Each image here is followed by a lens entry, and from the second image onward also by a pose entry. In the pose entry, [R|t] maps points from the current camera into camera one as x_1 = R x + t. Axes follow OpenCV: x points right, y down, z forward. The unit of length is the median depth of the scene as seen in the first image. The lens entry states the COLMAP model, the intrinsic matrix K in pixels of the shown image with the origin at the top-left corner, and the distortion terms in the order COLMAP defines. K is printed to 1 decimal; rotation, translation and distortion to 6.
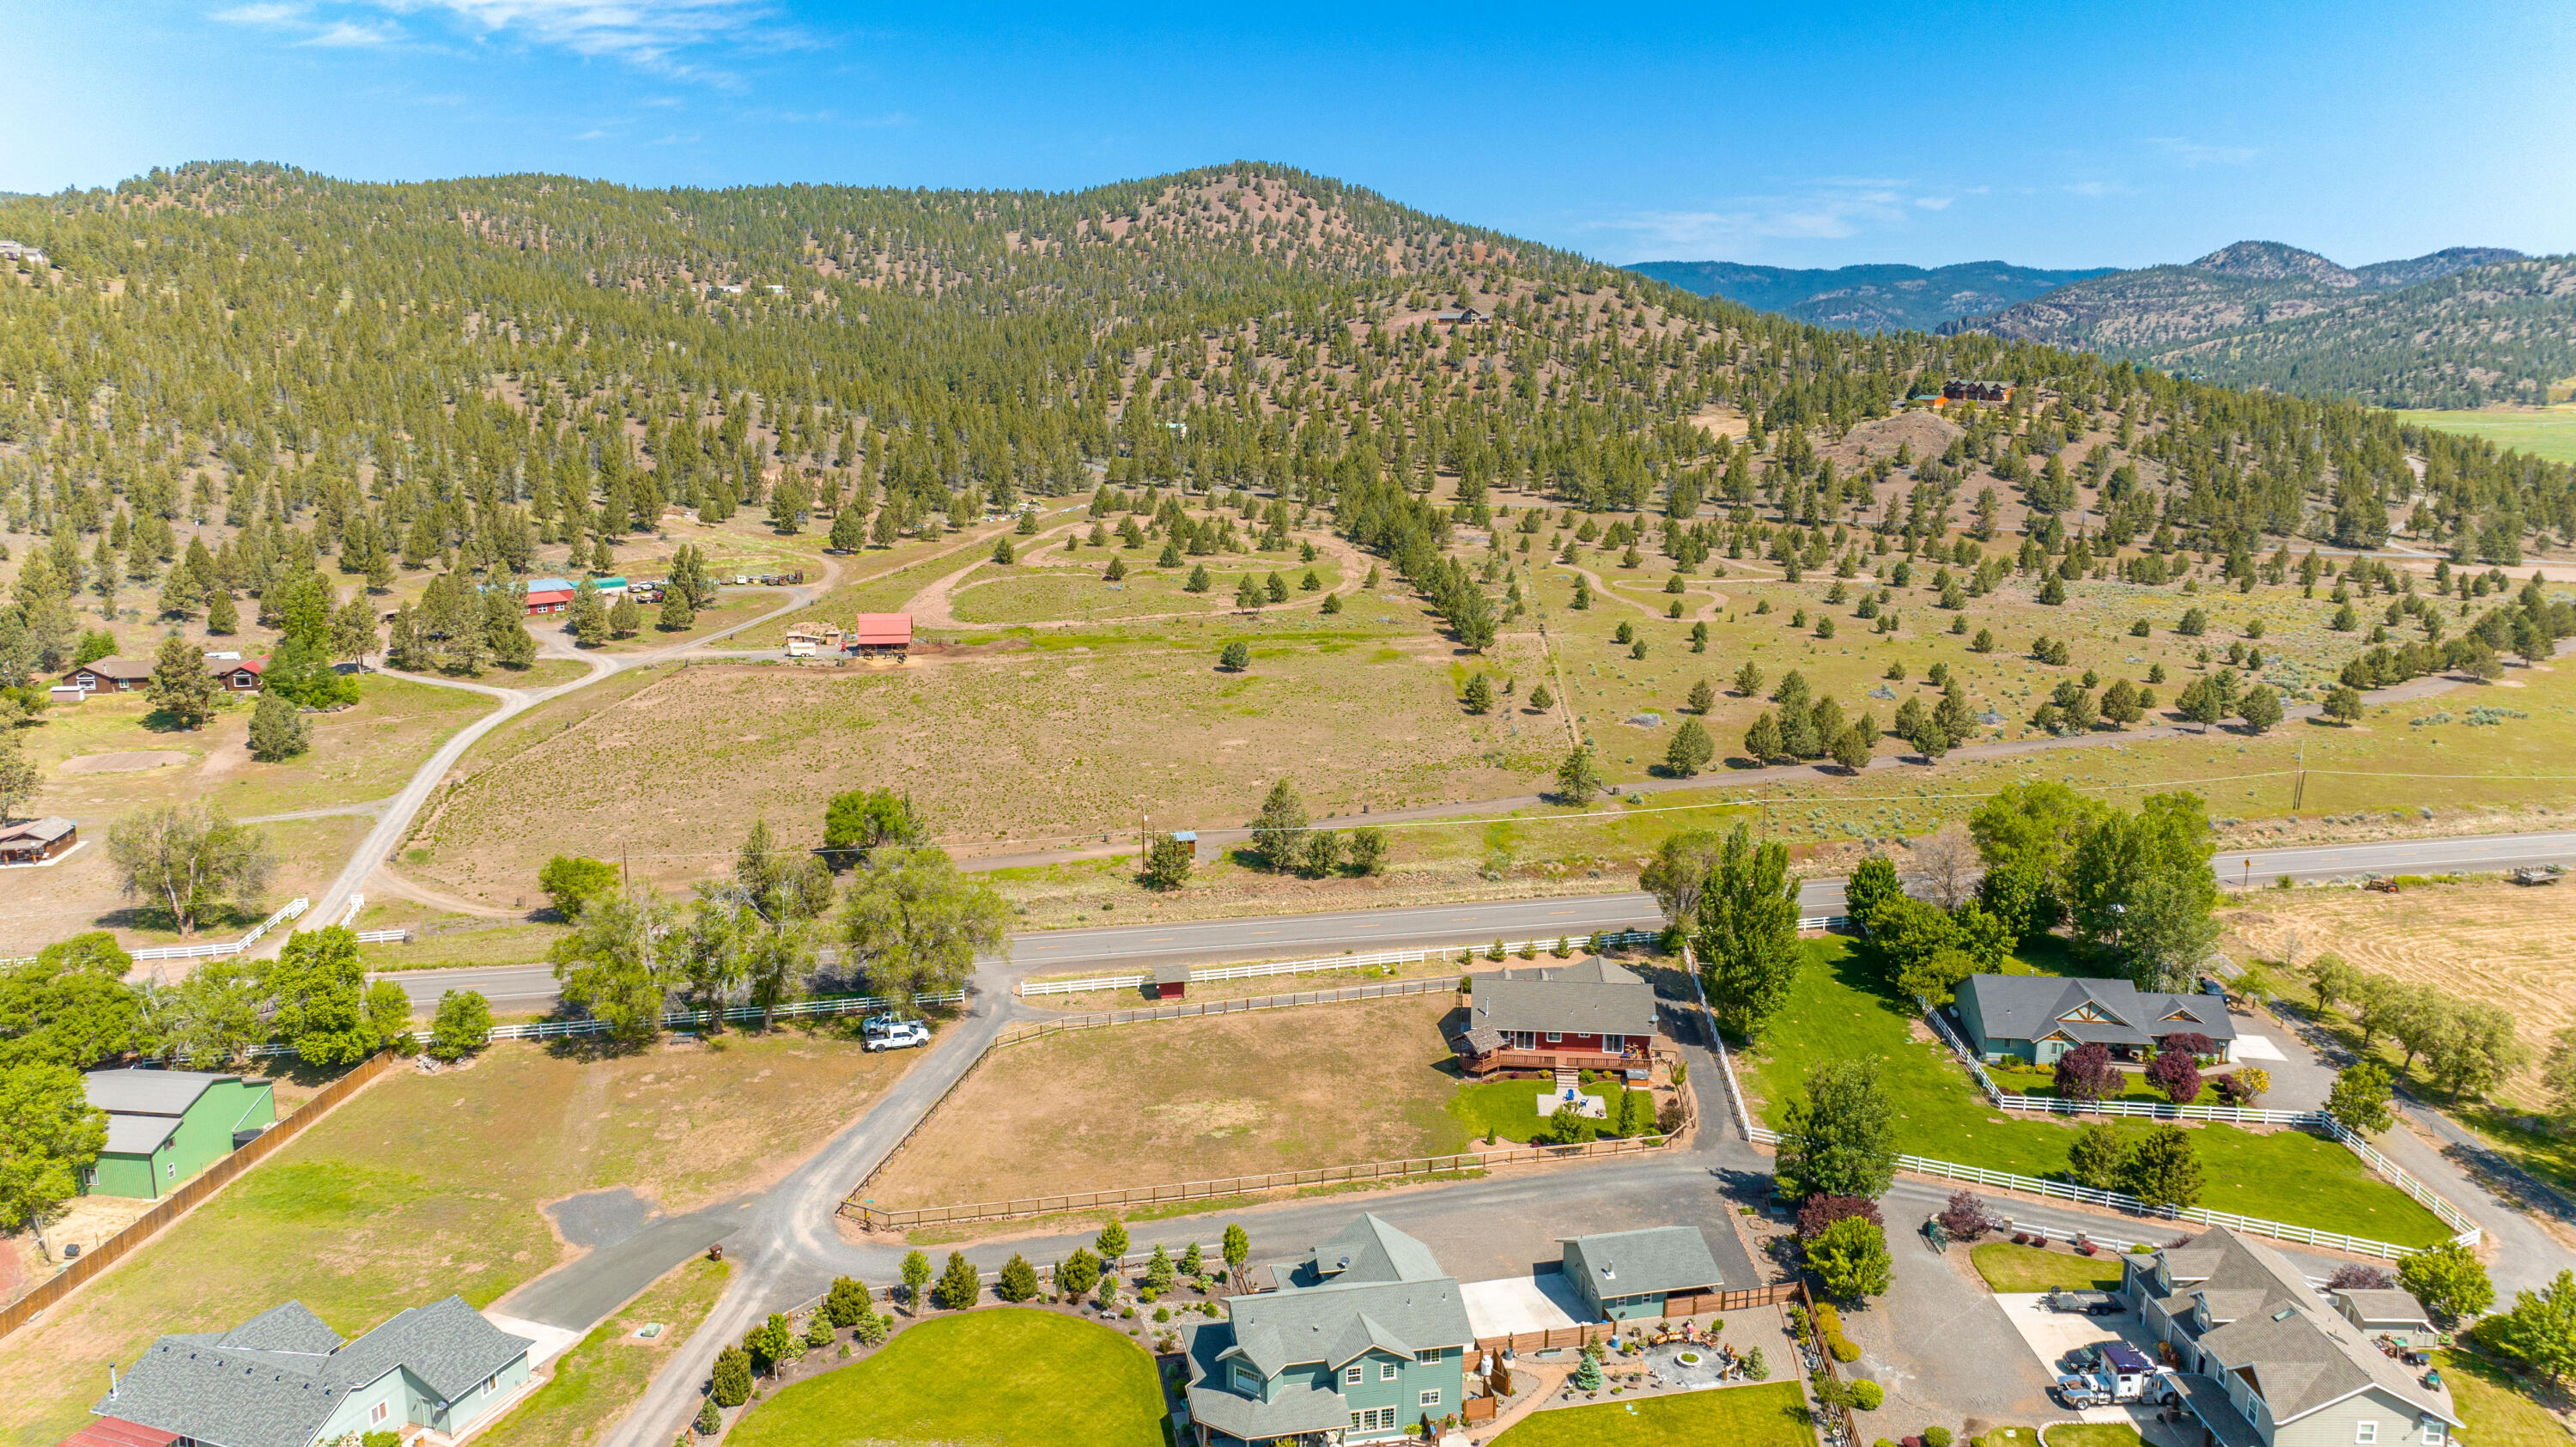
lens RADIAL K [[1800.3, 0, 1288.0], [0, 1800.3, 723.5], [0, 0, 1]] dist [-0.019623, -0.004595]
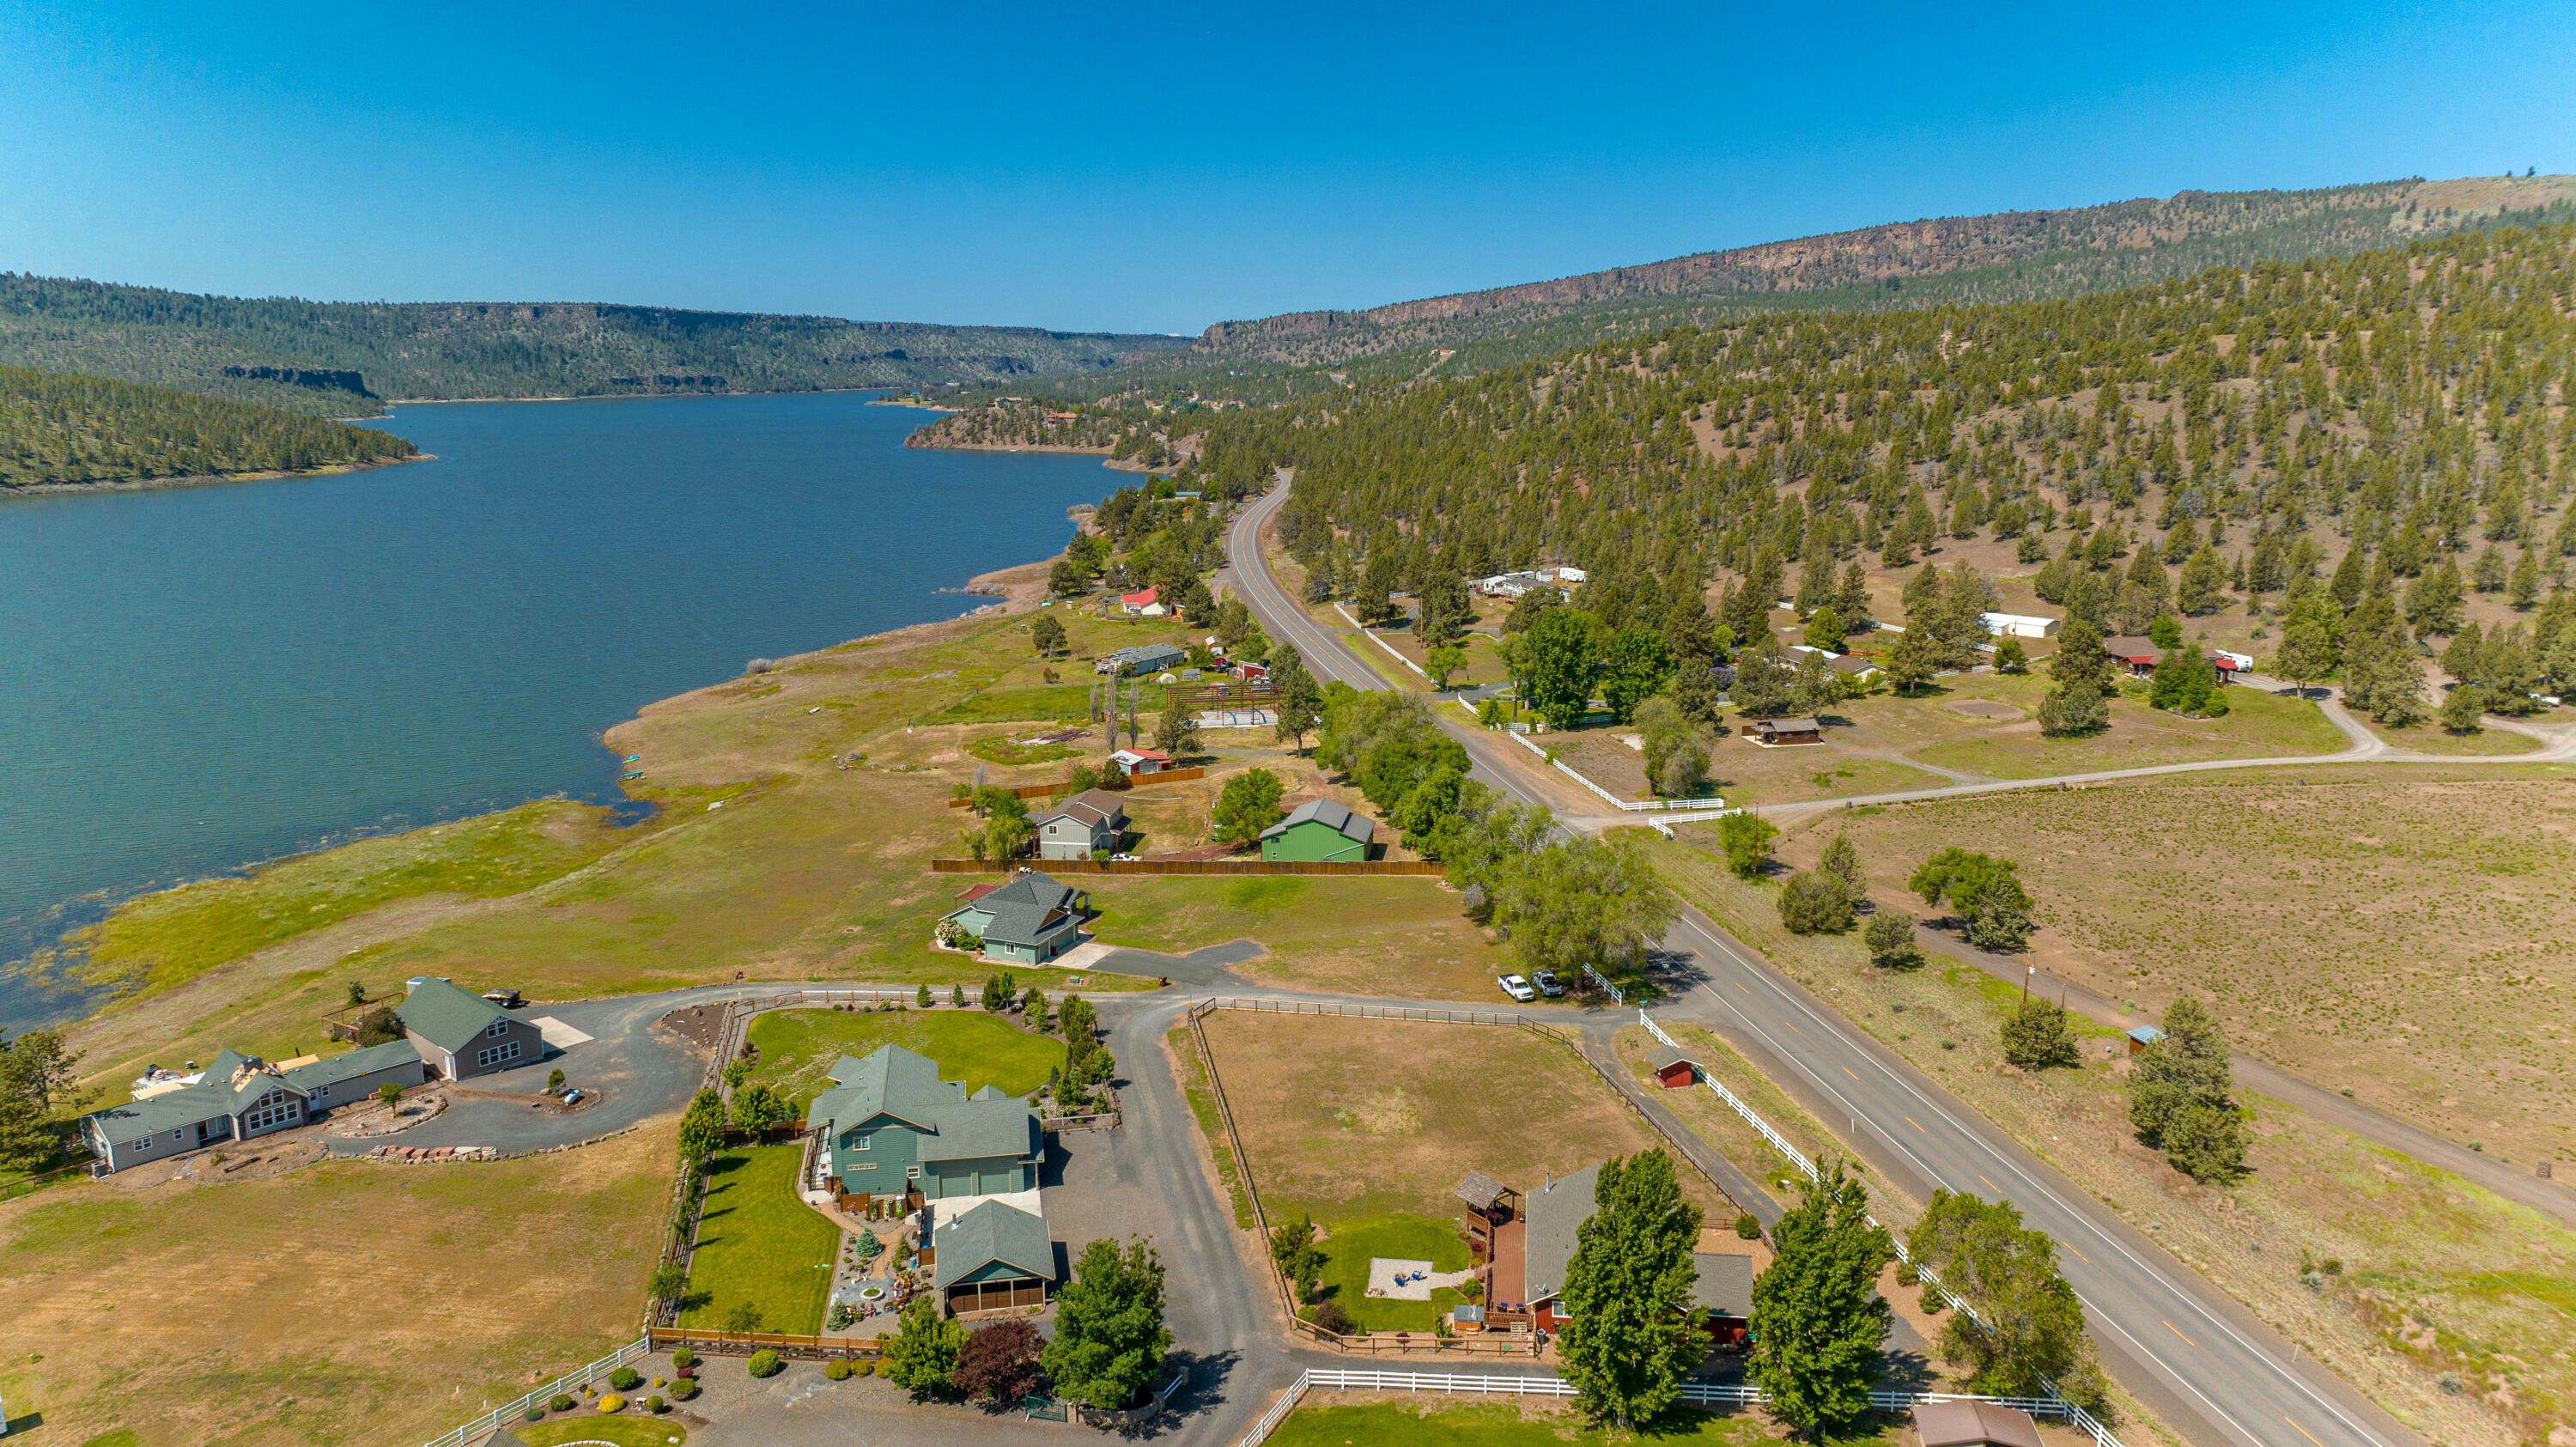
lens RADIAL K [[1810.2, 0, 1289.3], [0, 1810.2, 723.7], [0, 0, 1]] dist [-0.056392, 0.071043]
pose [[-0.038975, 0.195099, -0.980009, 0.806350], [-0.201404, 0.959092, 0.198944, -0.167490], [0.978733, 0.205132, 0.001913, 0.769333]]
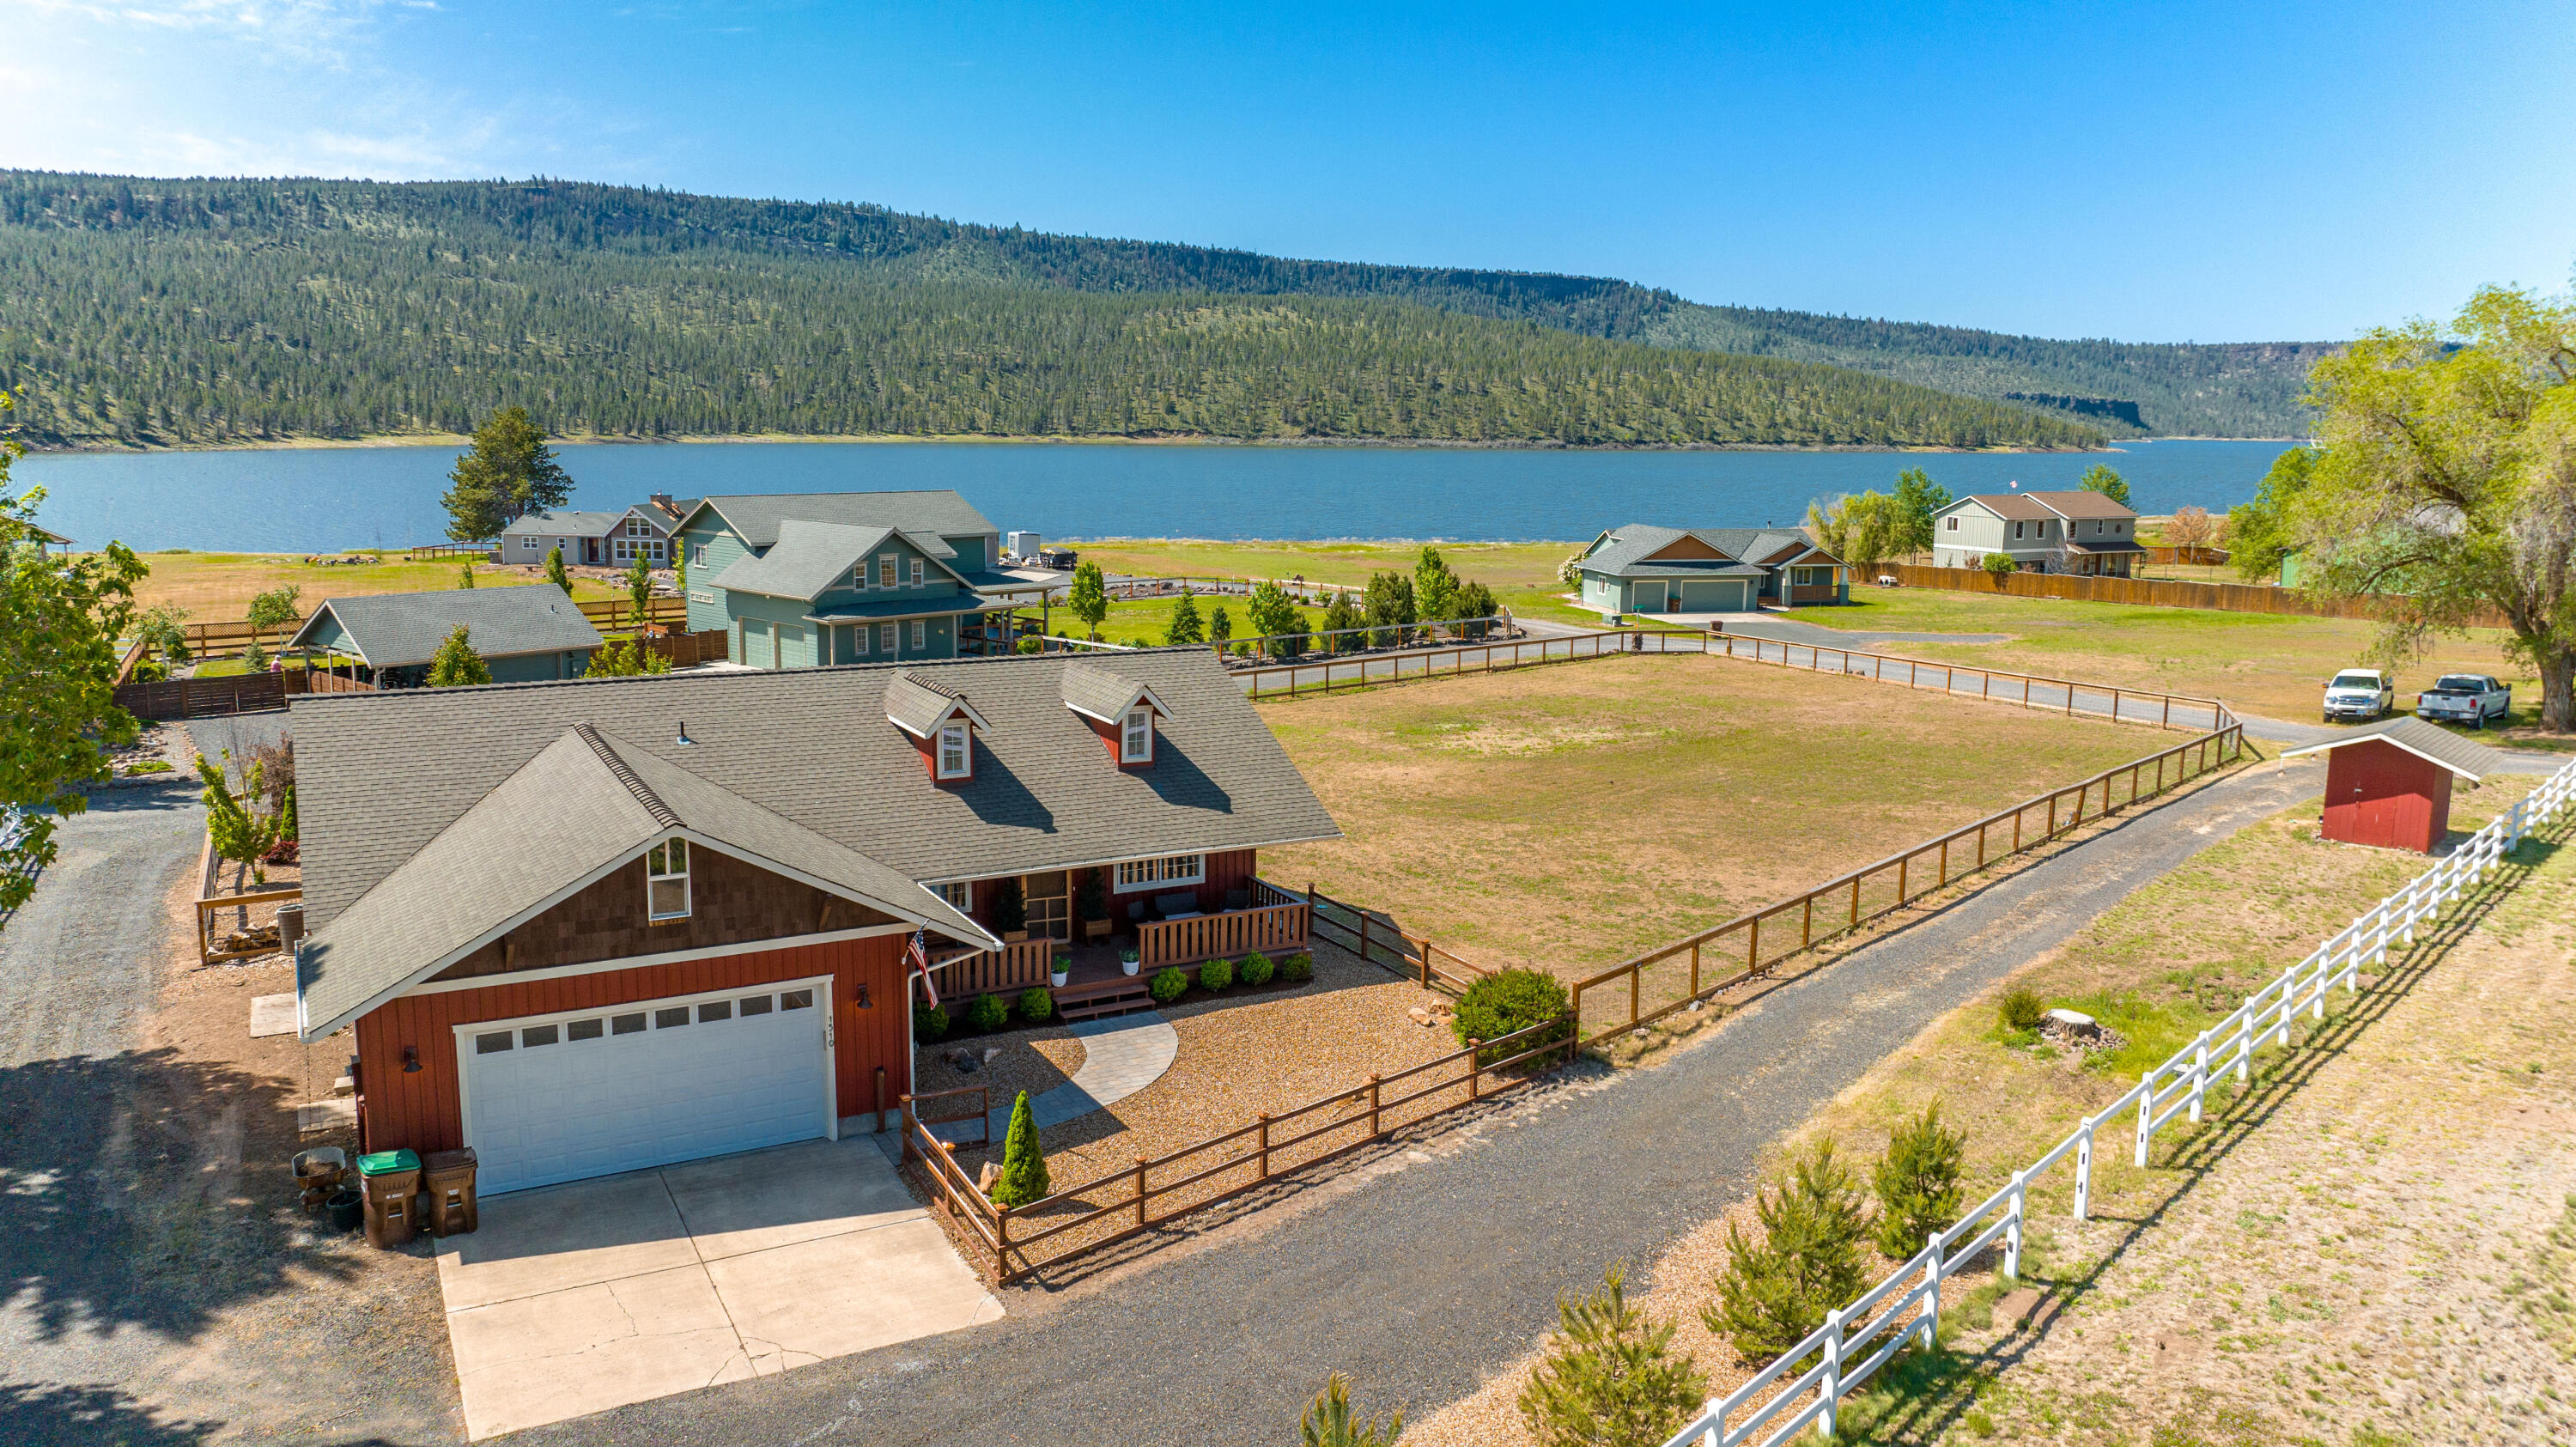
lens RADIAL K [[1803.7, 0, 1288.0], [0, 1803.7, 723.5], [0, 0, 1]] dist [-0.014516, -0.026719]
pose [[-0.829923, 0.079137, -0.552237, 0.201710], [-0.128505, 0.936150, 0.327275, 0.072234], [0.542876, 0.342578, -0.766763, 1.104941]]
